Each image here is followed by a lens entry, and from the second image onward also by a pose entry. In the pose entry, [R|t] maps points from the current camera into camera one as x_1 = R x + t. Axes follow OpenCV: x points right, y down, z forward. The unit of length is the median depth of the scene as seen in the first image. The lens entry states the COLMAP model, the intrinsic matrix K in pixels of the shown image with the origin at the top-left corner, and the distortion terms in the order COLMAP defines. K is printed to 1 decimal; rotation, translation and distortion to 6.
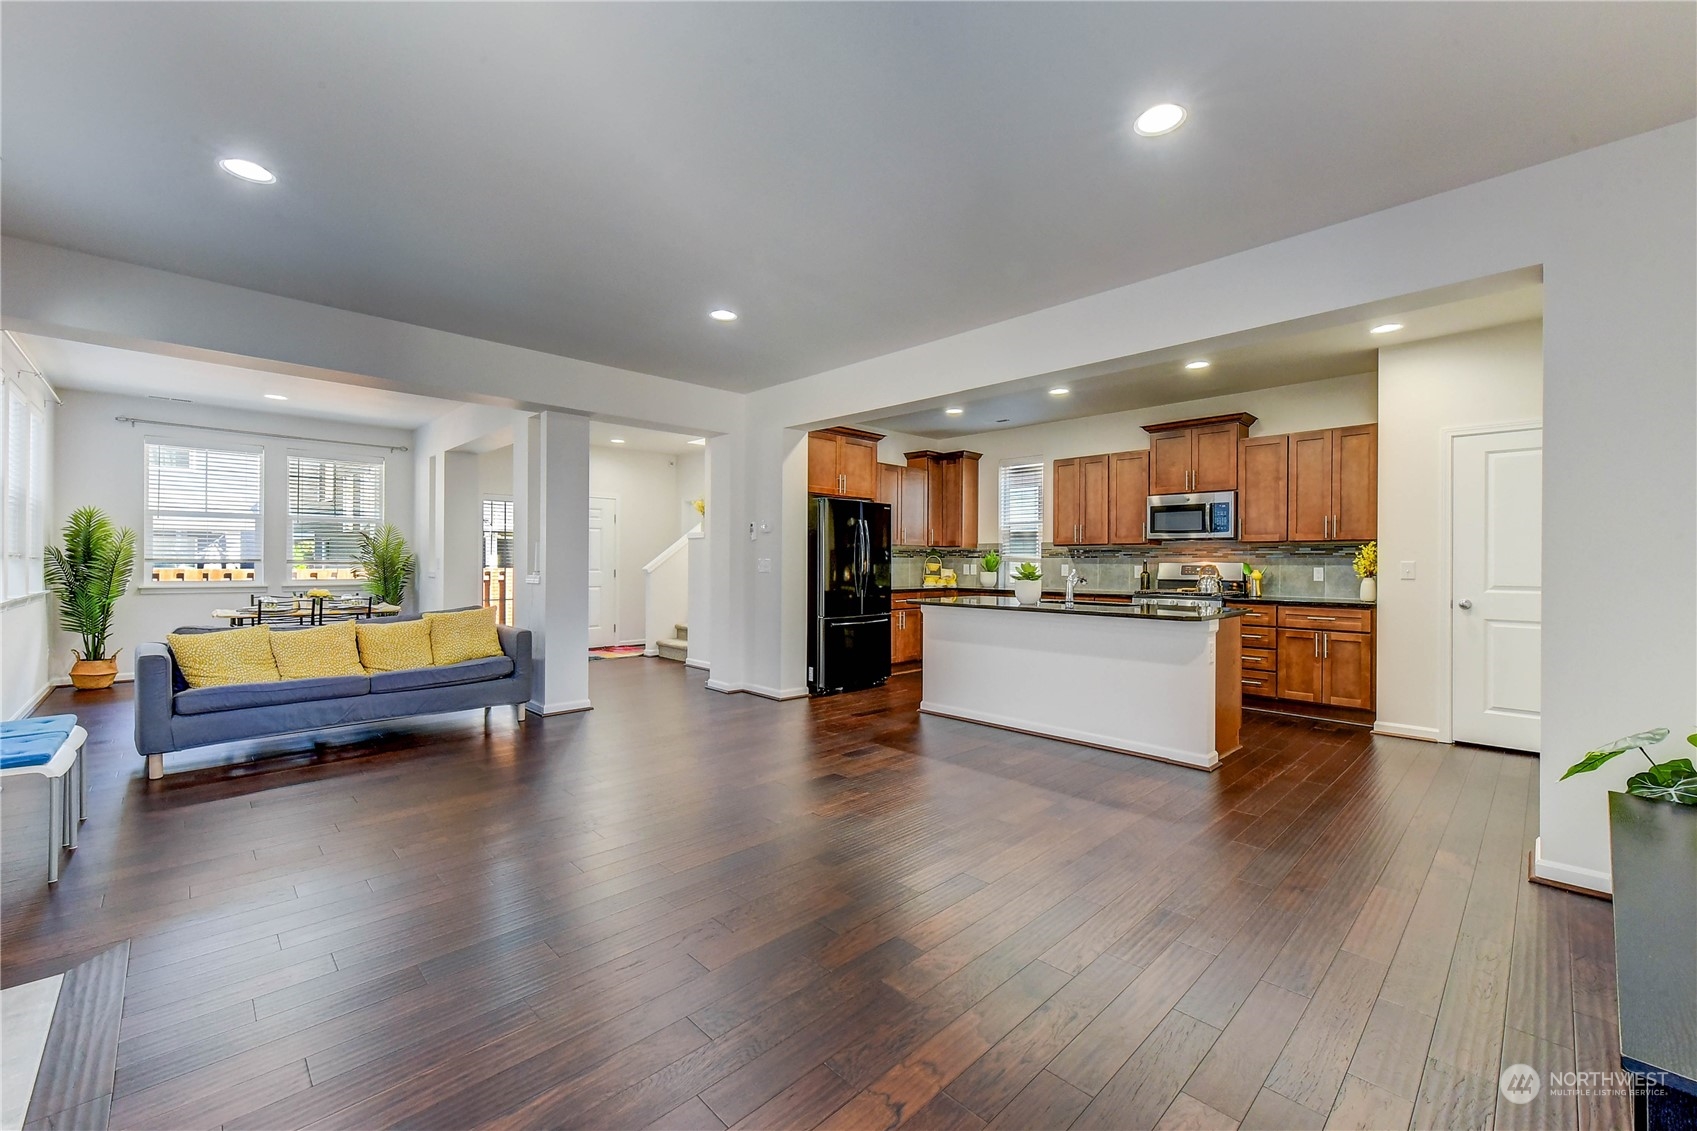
lens RADIAL K [[698.7, 0, 838.1], [0, 698.7, 556.5], [0, 0, 1]] dist [-0.000814, 0.000125]
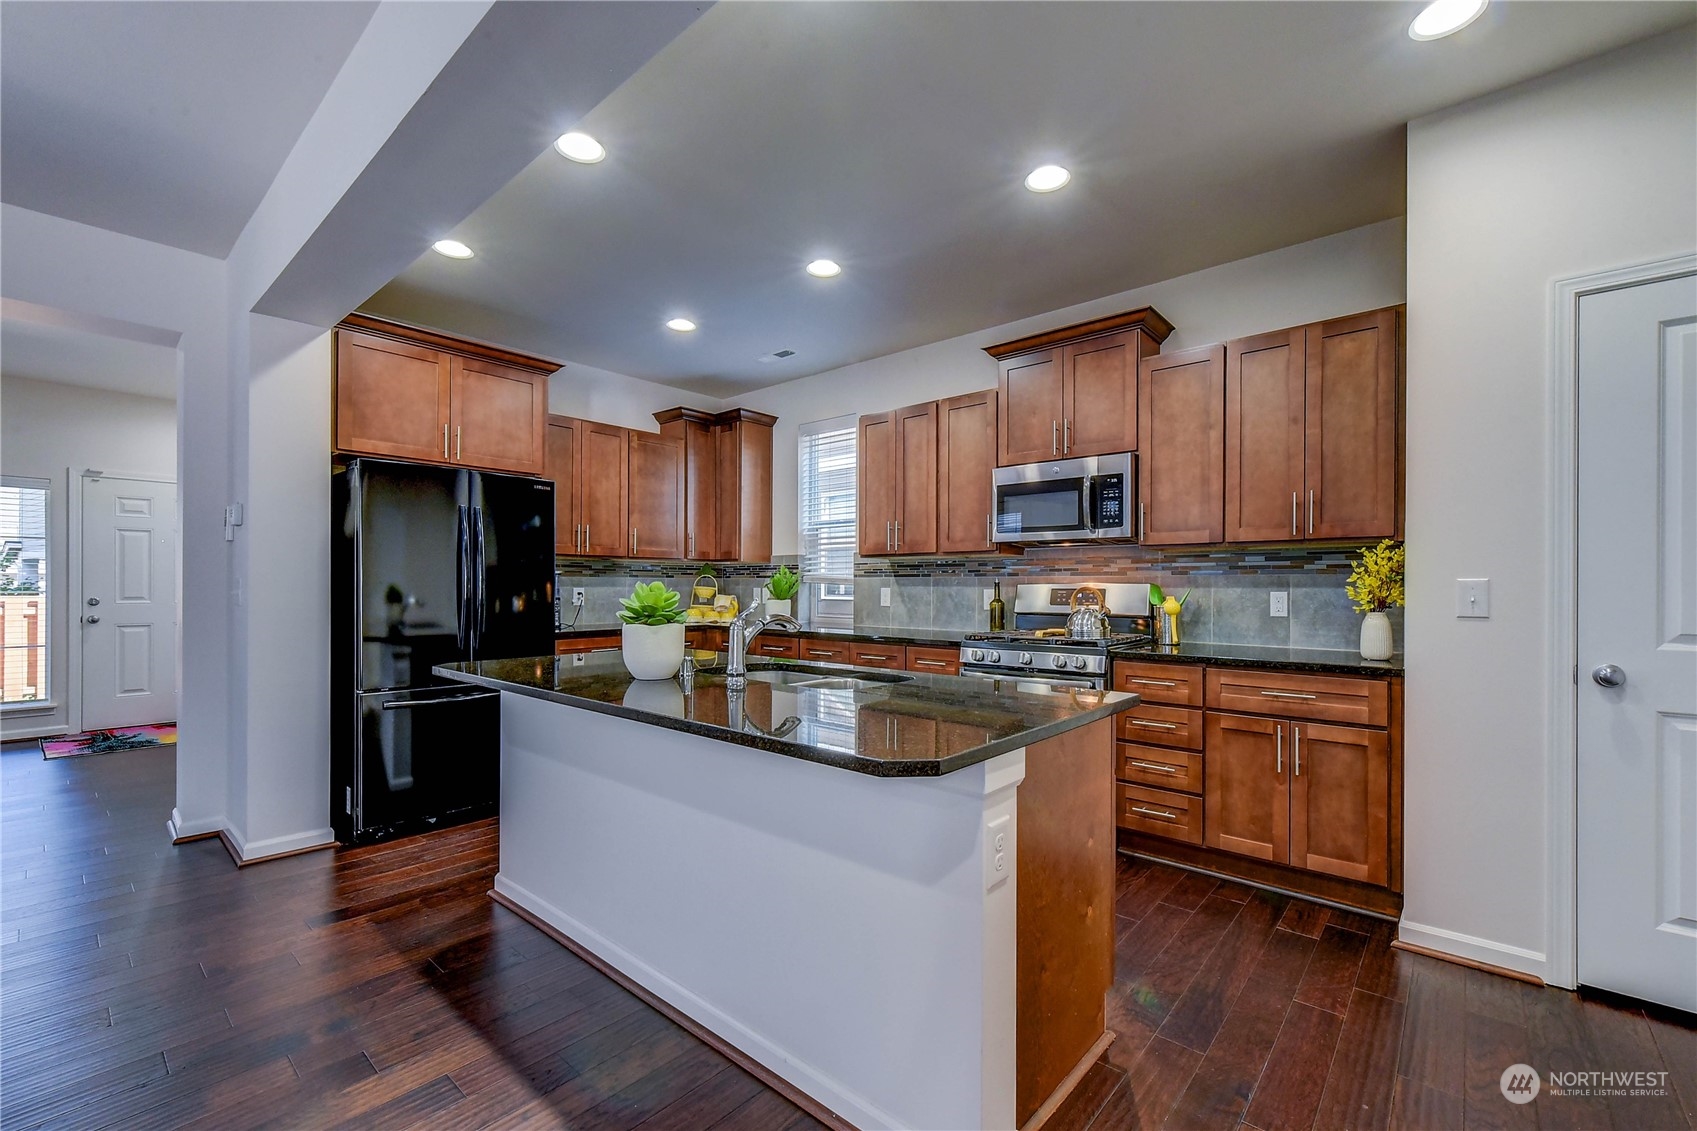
lens RADIAL K [[698.7, 0, 859.0], [0, 698.7, 580.7], [0, 0, 1]] dist [-0.000814, 0.000125]
pose [[0.996614, -0.002174, 0.082195, 0.305678], [0.002101, 0.999997, 0.000977, 0.005651], [-0.082197, -0.000801, 0.996616, 0.467053]]
